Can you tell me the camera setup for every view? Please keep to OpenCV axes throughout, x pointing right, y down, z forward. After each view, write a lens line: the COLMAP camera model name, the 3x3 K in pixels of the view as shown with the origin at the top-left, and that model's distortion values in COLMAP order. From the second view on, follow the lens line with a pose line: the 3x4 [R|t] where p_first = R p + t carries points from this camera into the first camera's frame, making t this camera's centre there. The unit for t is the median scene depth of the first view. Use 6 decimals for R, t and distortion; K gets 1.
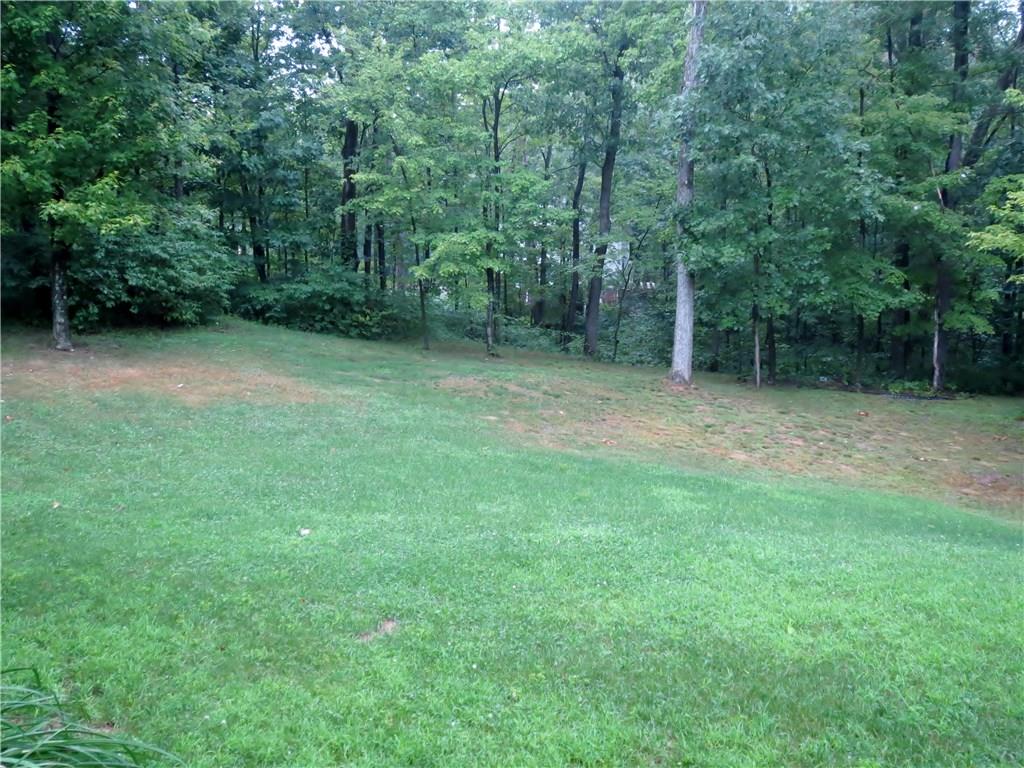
lens RADIAL K [[842.7, 0, 509.4], [0, 842.7, 387.3], [0, 0, 1]] dist [-0.038622, 0.021685]
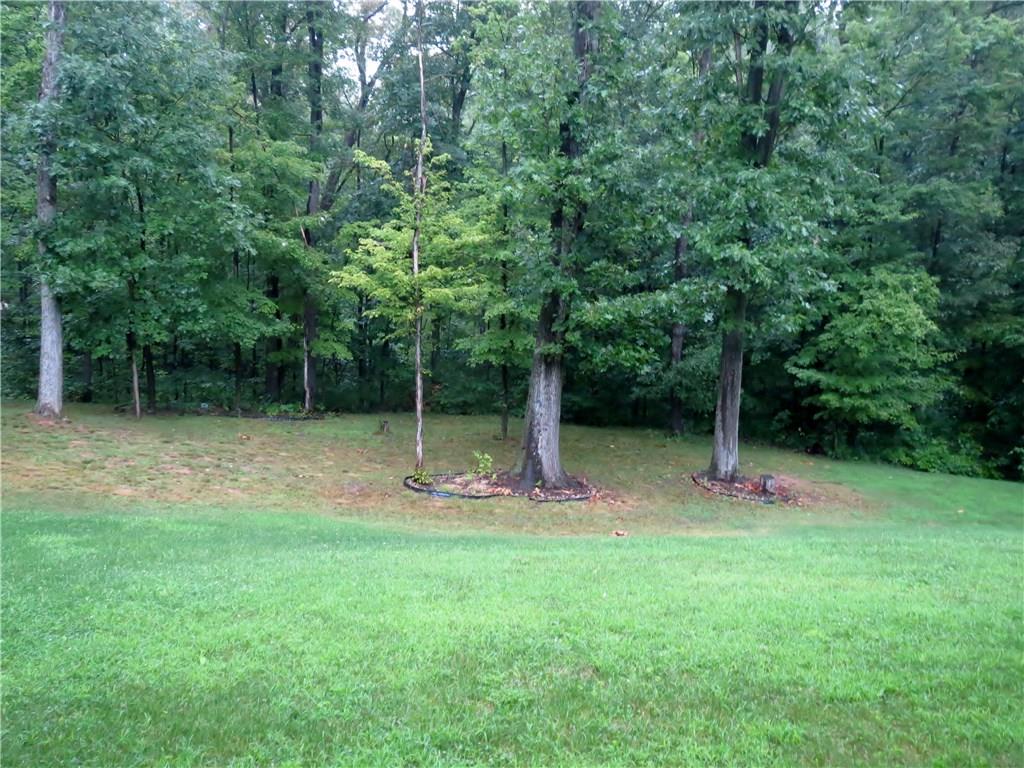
lens RADIAL K [[842.7, 0, 496.0], [0, 842.7, 386.6], [0, 0, 1]] dist [-0.038622, 0.021685]
pose [[0.766660, -0.030250, 0.641340, -0.006012], [0.050202, 0.998656, -0.012908, -0.002237], [-0.640088, 0.042093, 0.767148, -0.004848]]
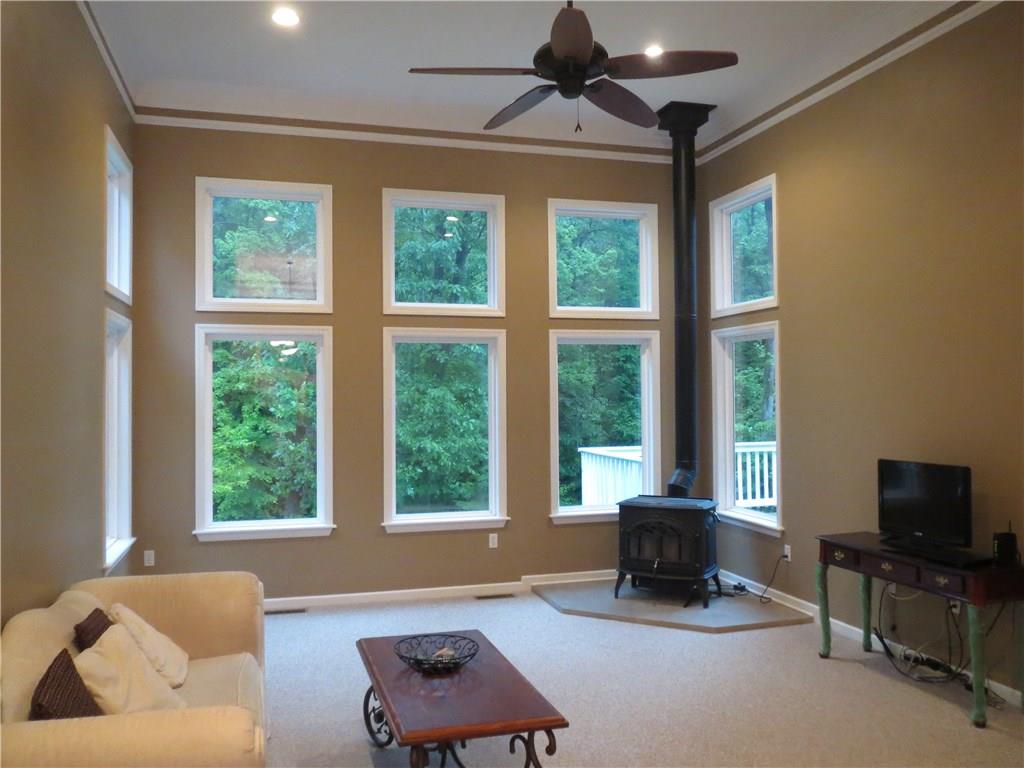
lens RADIAL K [[842.7, 0, 512.7], [0, 842.7, 380.5], [0, 0, 1]] dist [-0.038622, 0.021685]
pose [[0.432494, 0.033545, 0.901013, -0.376165], [0.074612, 0.994549, -0.072842, -0.149620], [-0.898545, 0.098730, 0.427633, -0.184186]]
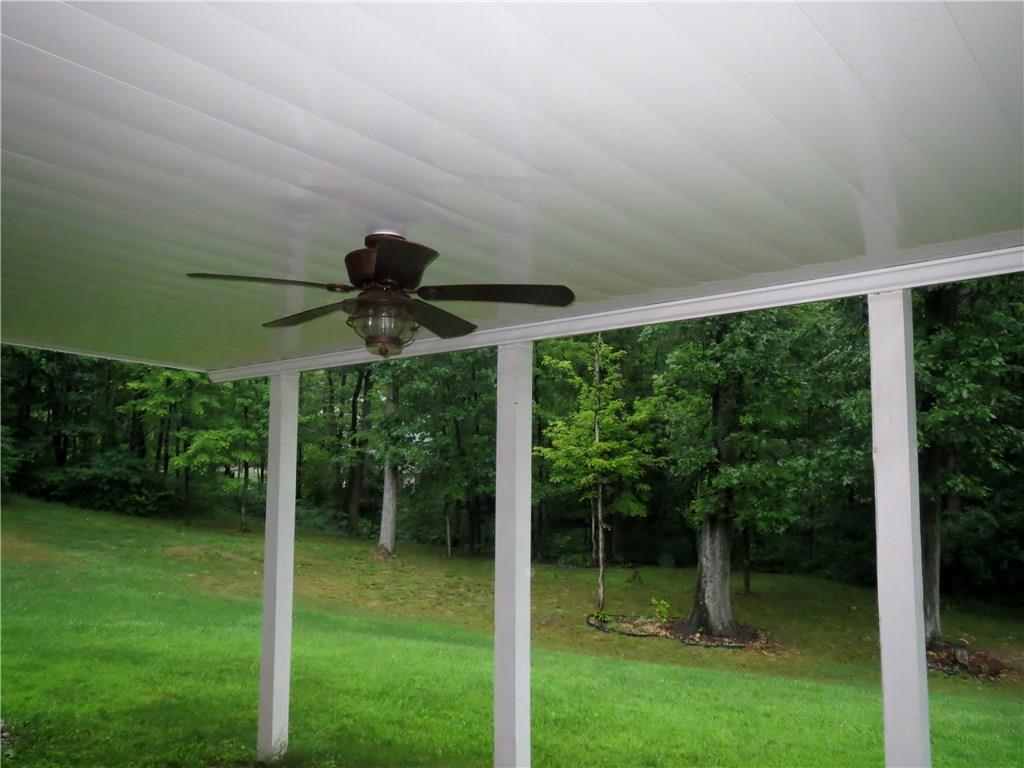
lens RADIAL K [[842.7, 0, 511.0], [0, 842.7, 385.0], [0, 0, 1]] dist [-0.038622, 0.021685]
pose [[0.987454, 0.033561, 0.154301, 0.229201], [0.000431, 0.976577, -0.215167, 0.023289], [-0.157908, 0.212534, 0.964310, -0.364035]]
